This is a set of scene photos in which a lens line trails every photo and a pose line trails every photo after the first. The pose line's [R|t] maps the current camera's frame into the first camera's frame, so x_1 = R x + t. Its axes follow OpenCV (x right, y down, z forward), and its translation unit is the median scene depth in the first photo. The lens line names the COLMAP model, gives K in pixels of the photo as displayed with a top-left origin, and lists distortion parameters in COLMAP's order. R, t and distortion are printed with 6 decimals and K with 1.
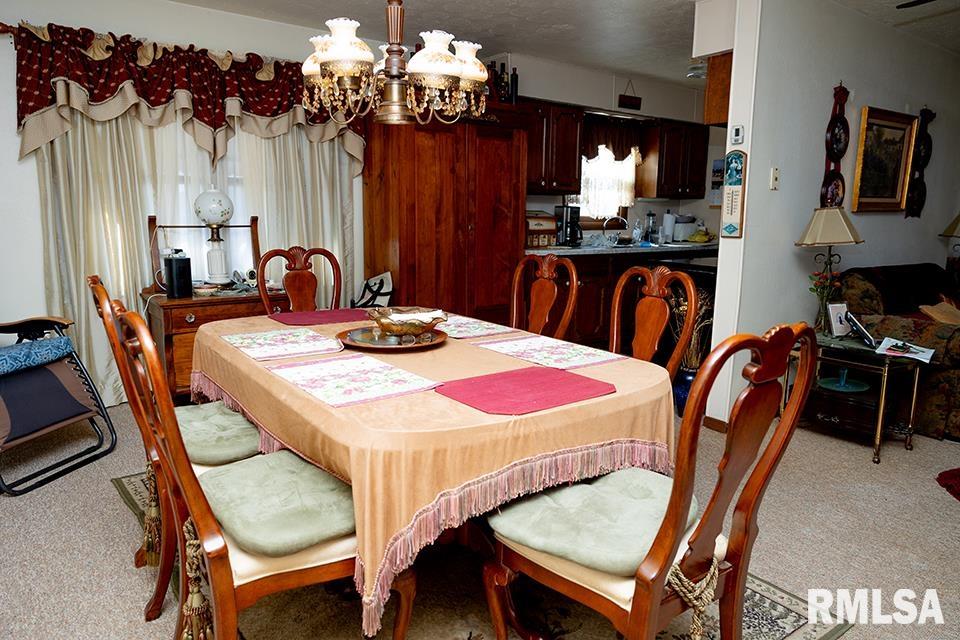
lens RADIAL K [[637.9, 0, 481.1], [0, 637.9, 318.1], [0, 0, 1]] dist [-0.003318, 0.005596]
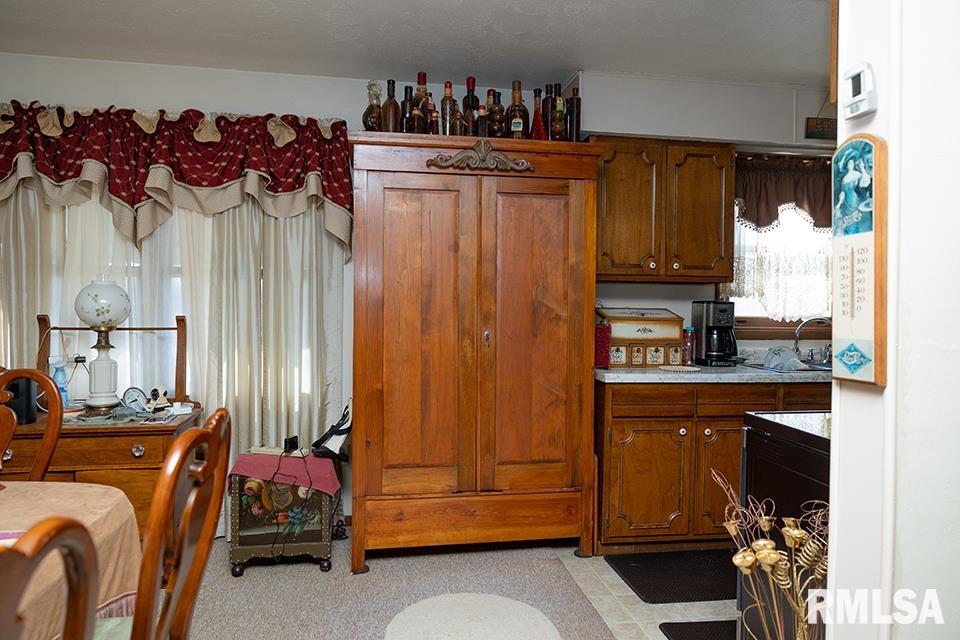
lens RADIAL K [[637.9, 0, 482.8], [0, 637.9, 317.5], [0, 0, 1]] dist [-0.003318, 0.005596]
pose [[0.889441, 0.004969, -0.457023, 0.307010], [-0.075114, 0.987934, -0.135443, -0.083064], [0.450836, 0.154798, 0.879082, 0.501391]]
